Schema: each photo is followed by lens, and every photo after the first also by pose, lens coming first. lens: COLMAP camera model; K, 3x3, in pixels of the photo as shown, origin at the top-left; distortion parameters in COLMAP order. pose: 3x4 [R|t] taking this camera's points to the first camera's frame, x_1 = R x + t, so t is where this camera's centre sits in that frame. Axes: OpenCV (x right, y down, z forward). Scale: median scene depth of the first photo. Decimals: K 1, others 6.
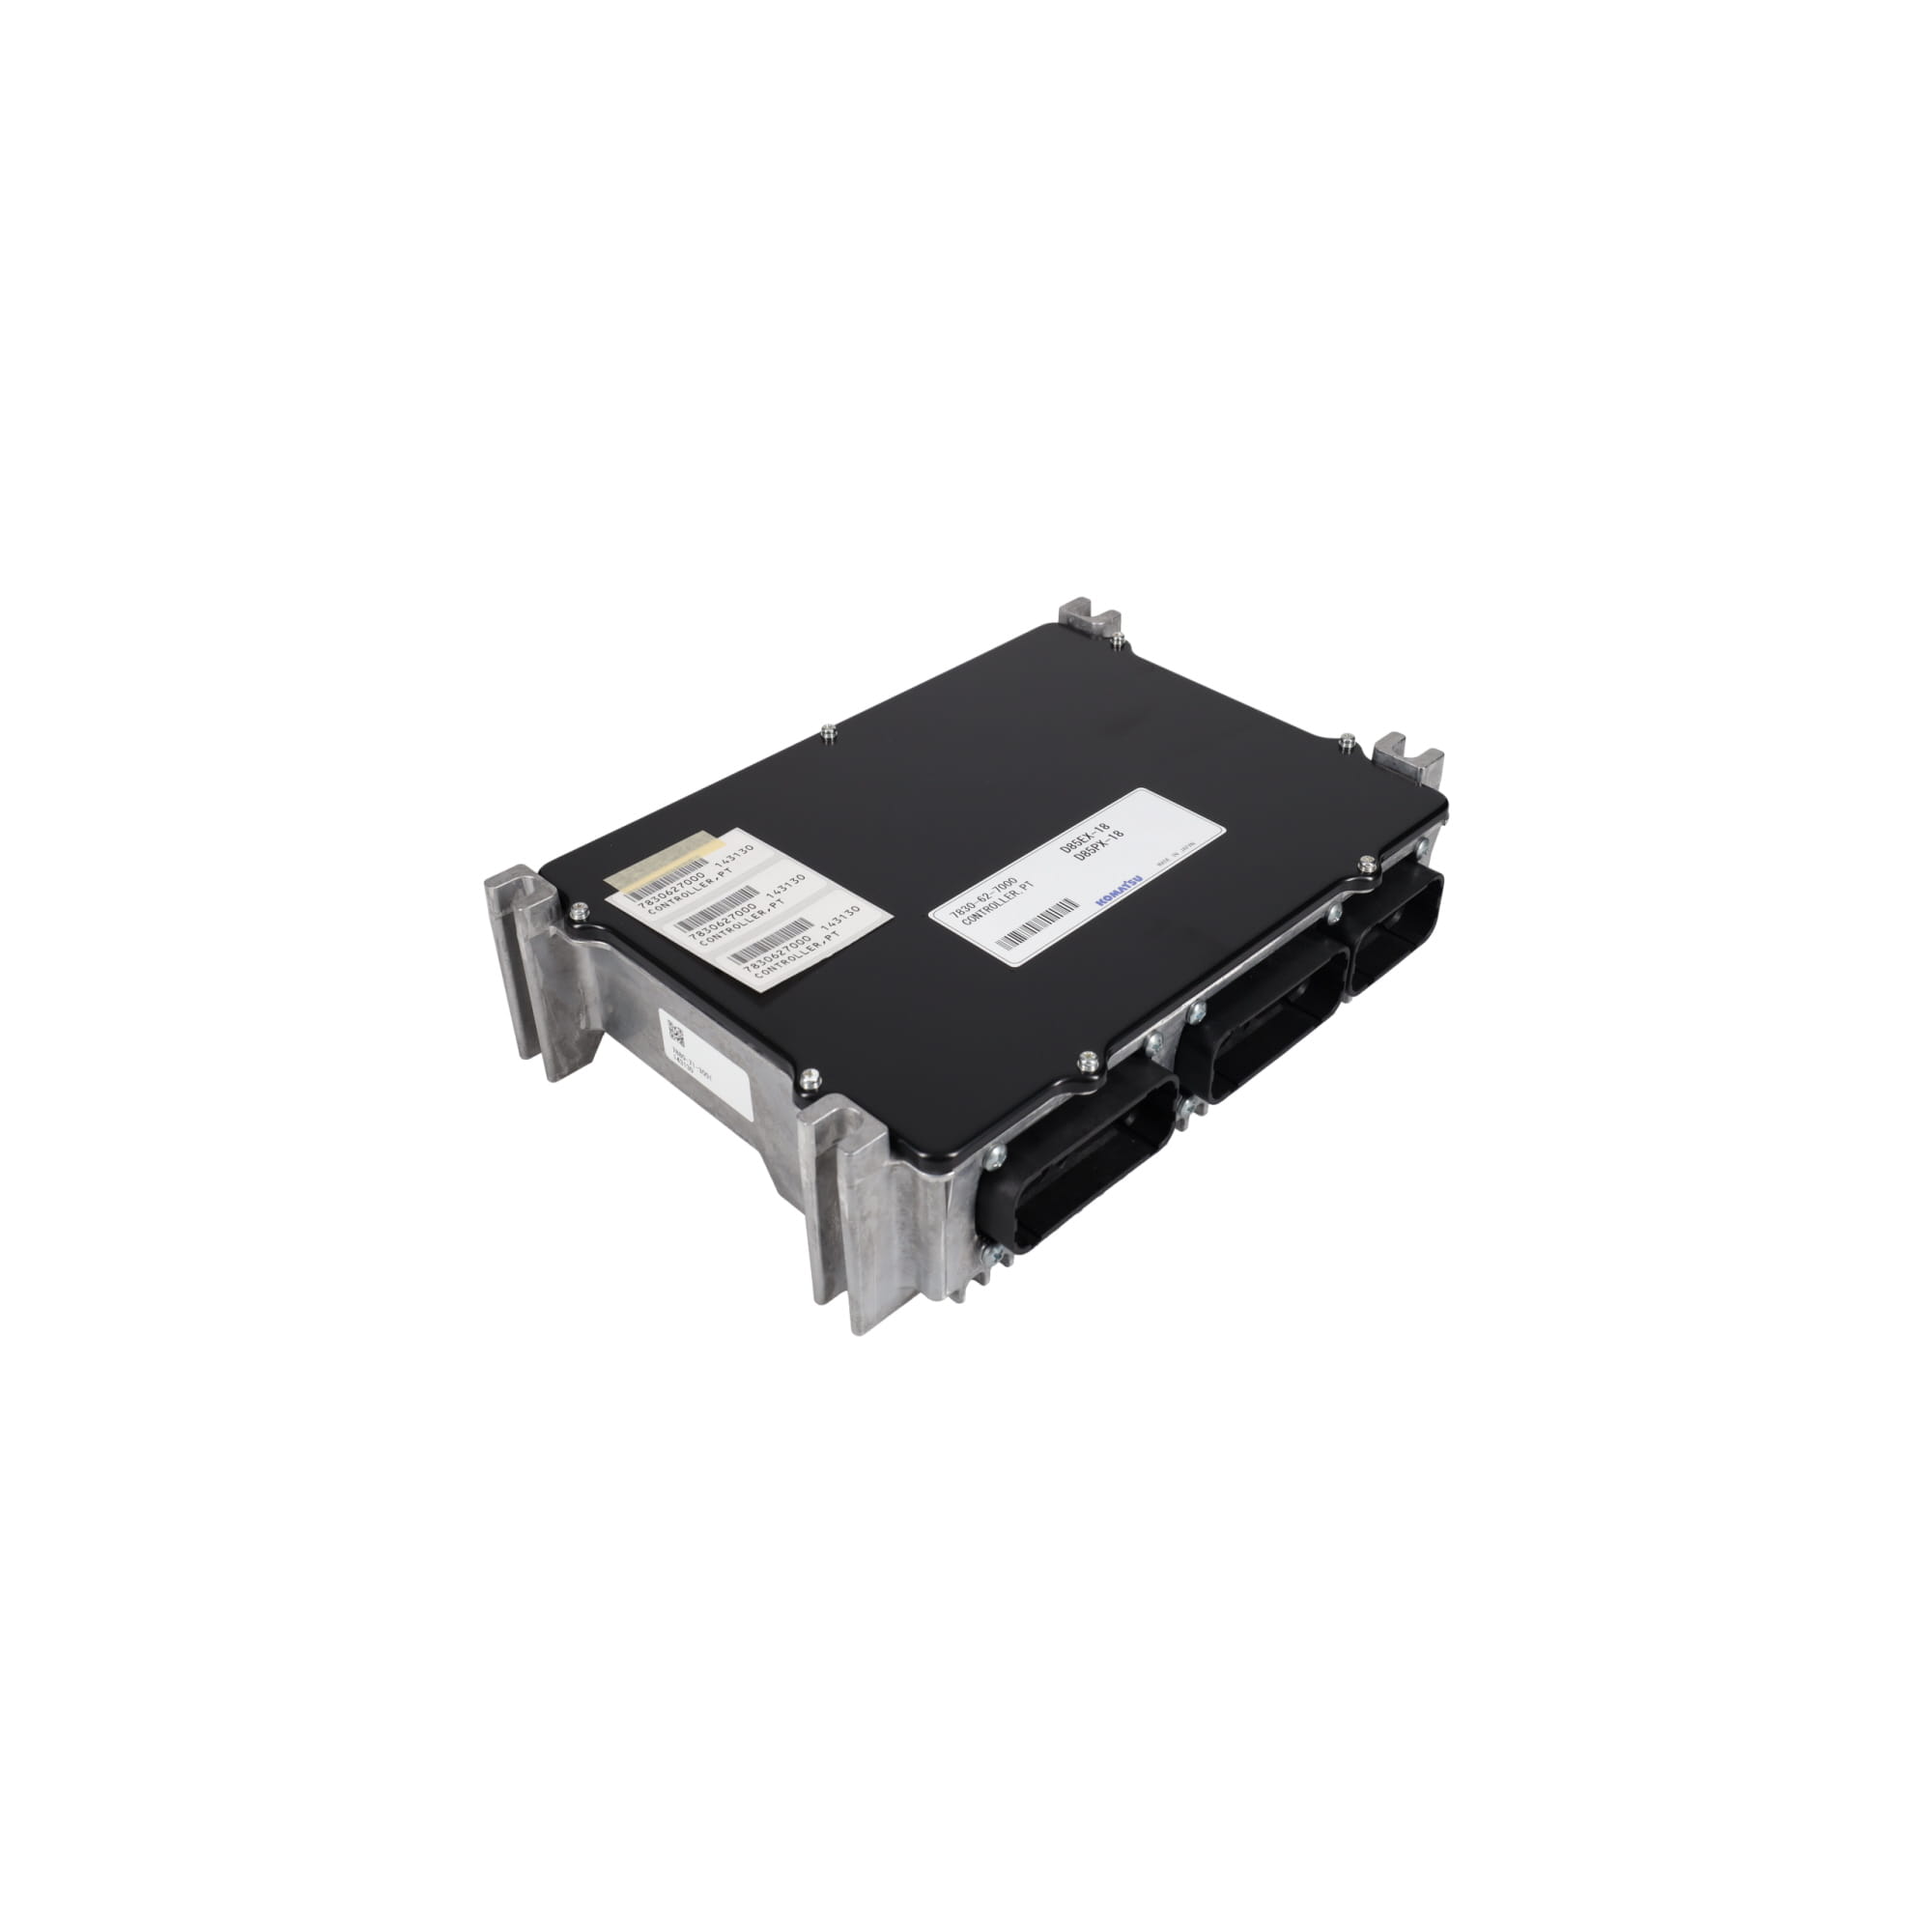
lens RADIAL K [[1703.1, 0, 966.0], [0, 1703.1, 966.0], [0, 0, 1]] dist [0.001777, 0.000161]
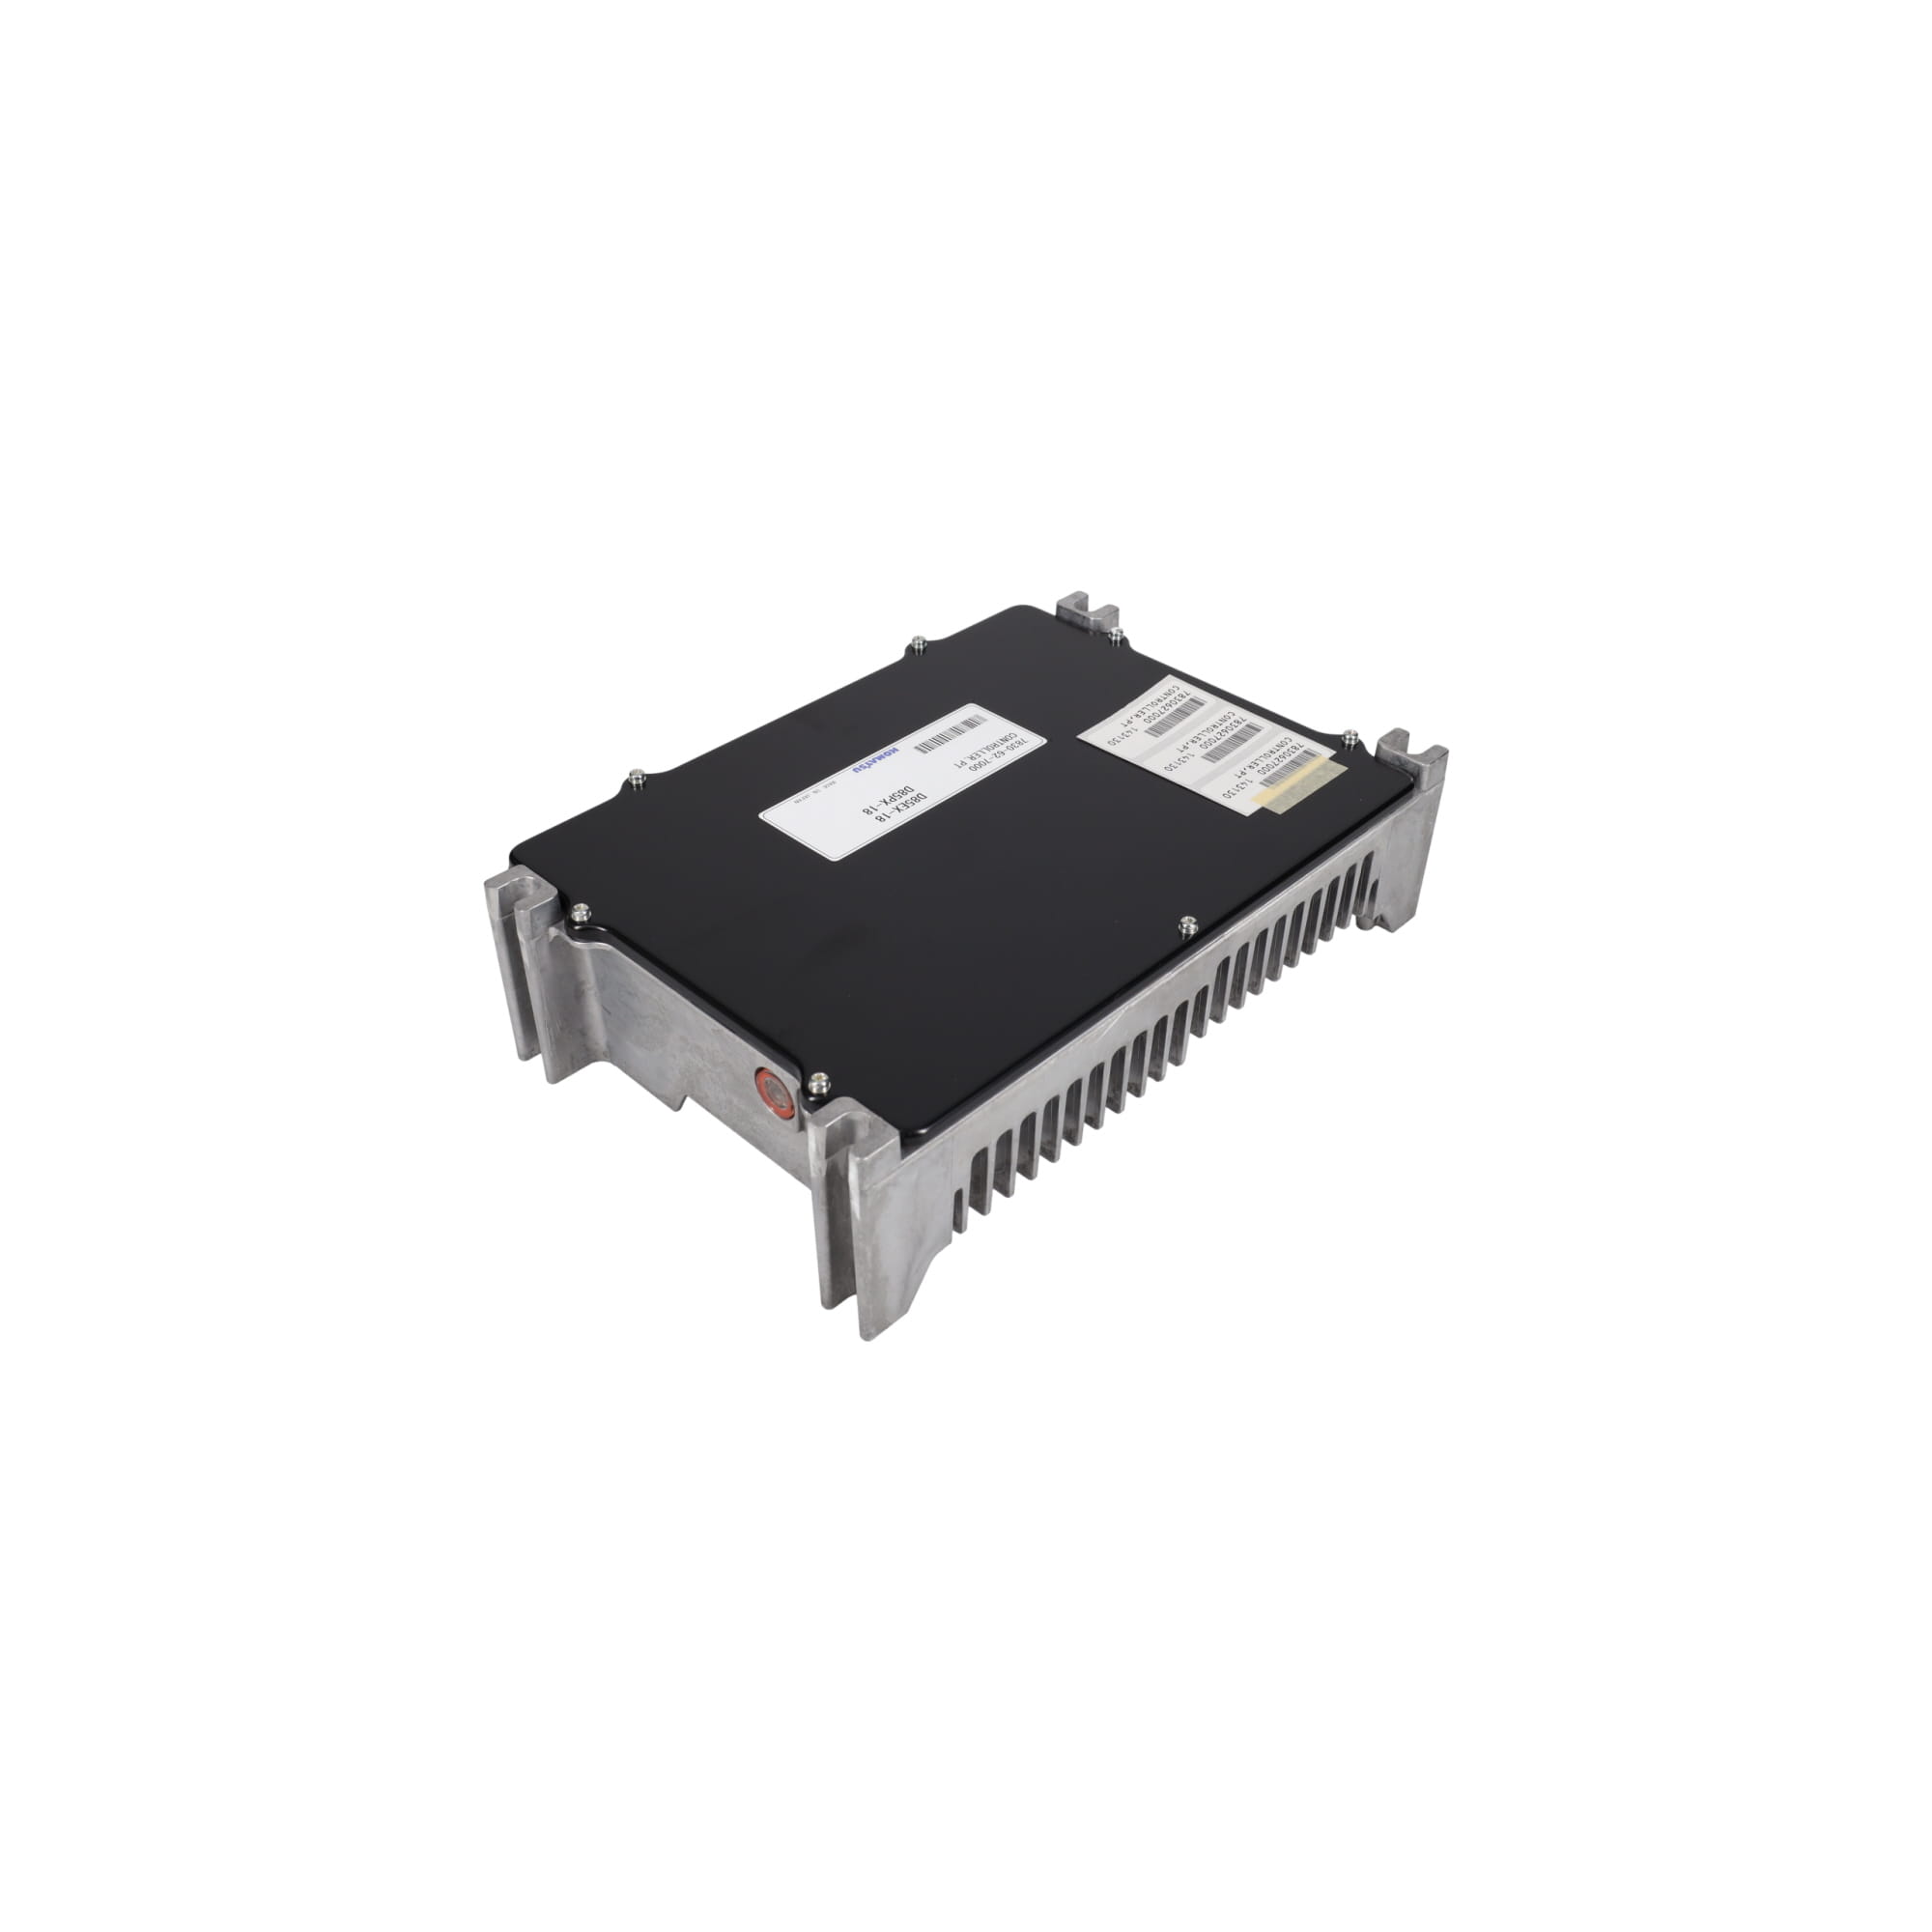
lens RADIAL K [[1703.1, 0, 966.0], [0, 1703.1, 966.0], [0, 0, 1]] dist [0.001777, 0.000161]
pose [[-0.999739, -0.003557, -0.022562, 0.055743], [-0.022796, 0.216867, 0.975935, -1.078395], [0.001422, 0.976195, -0.216891, 1.355228]]
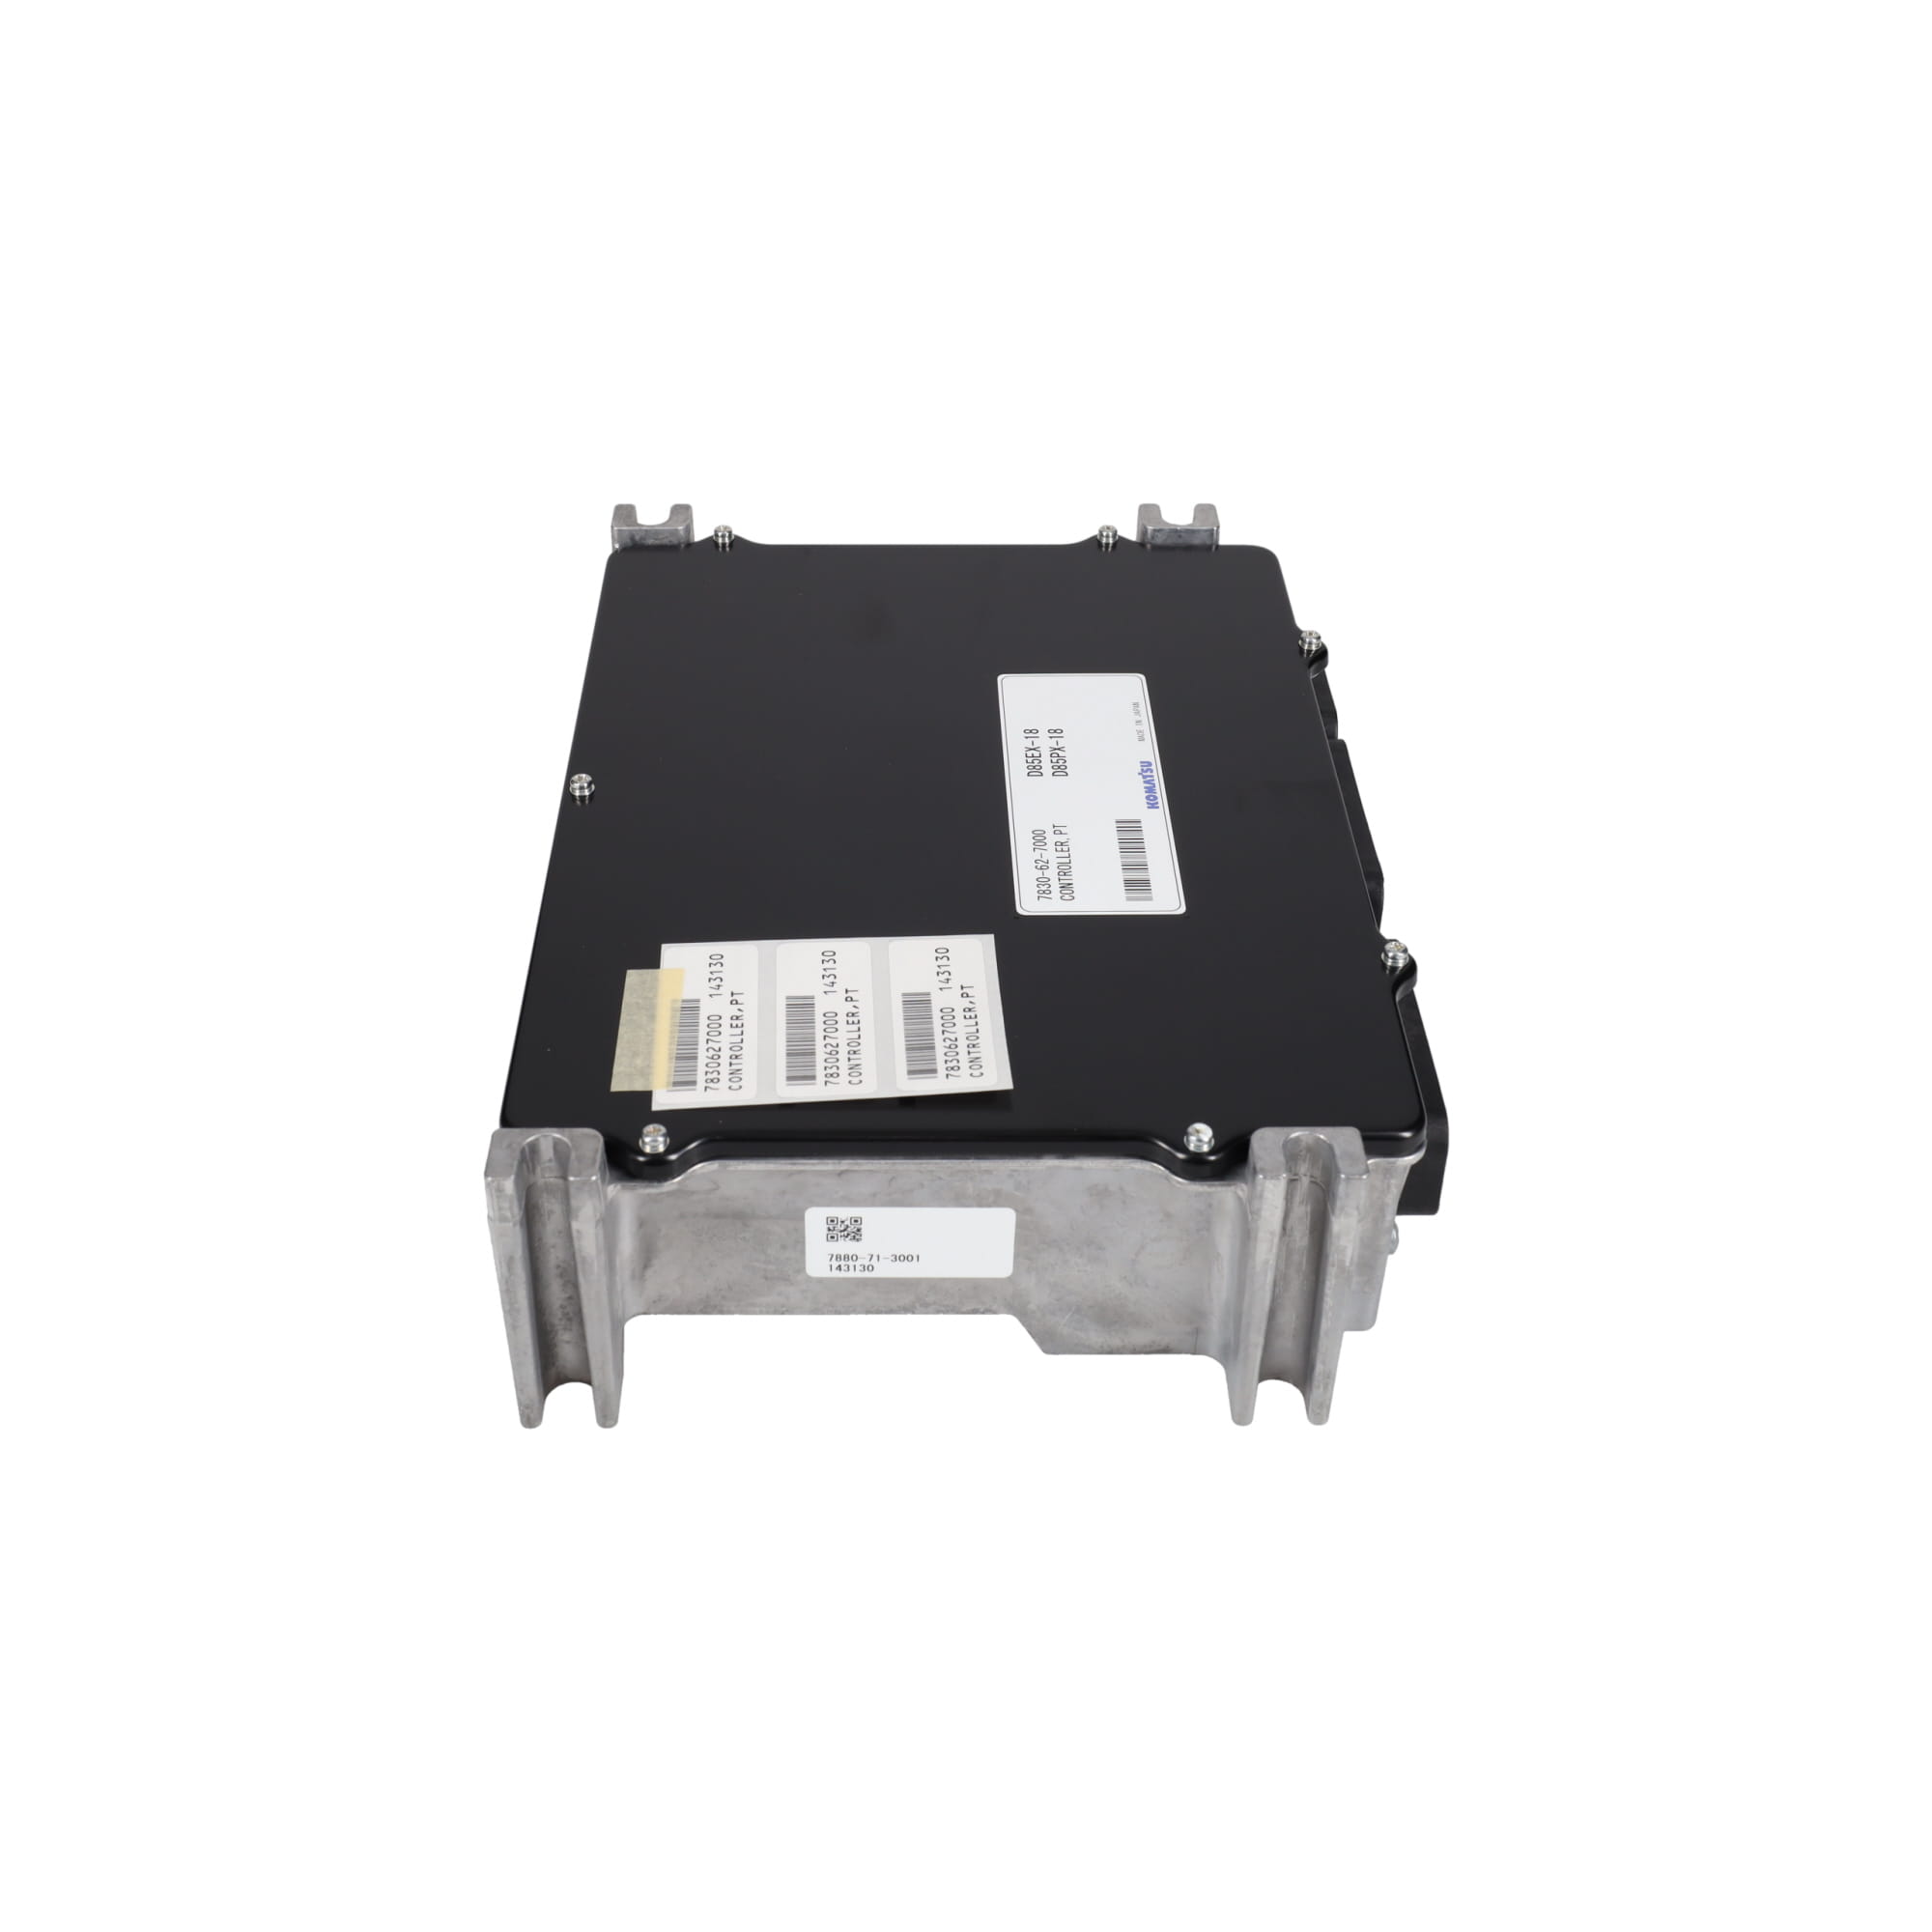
lens RADIAL K [[2424.5, 0, 921.9], [0, 2424.5, 968.8], [0, 0, 1]] dist [0.000953, -0.000936]
pose [[0.701419, -0.438834, 0.561638, -0.621682], [0.441182, 0.886201, 0.141446, -0.168219], [-0.559795, 0.148571, 0.815203, 0.182177]]
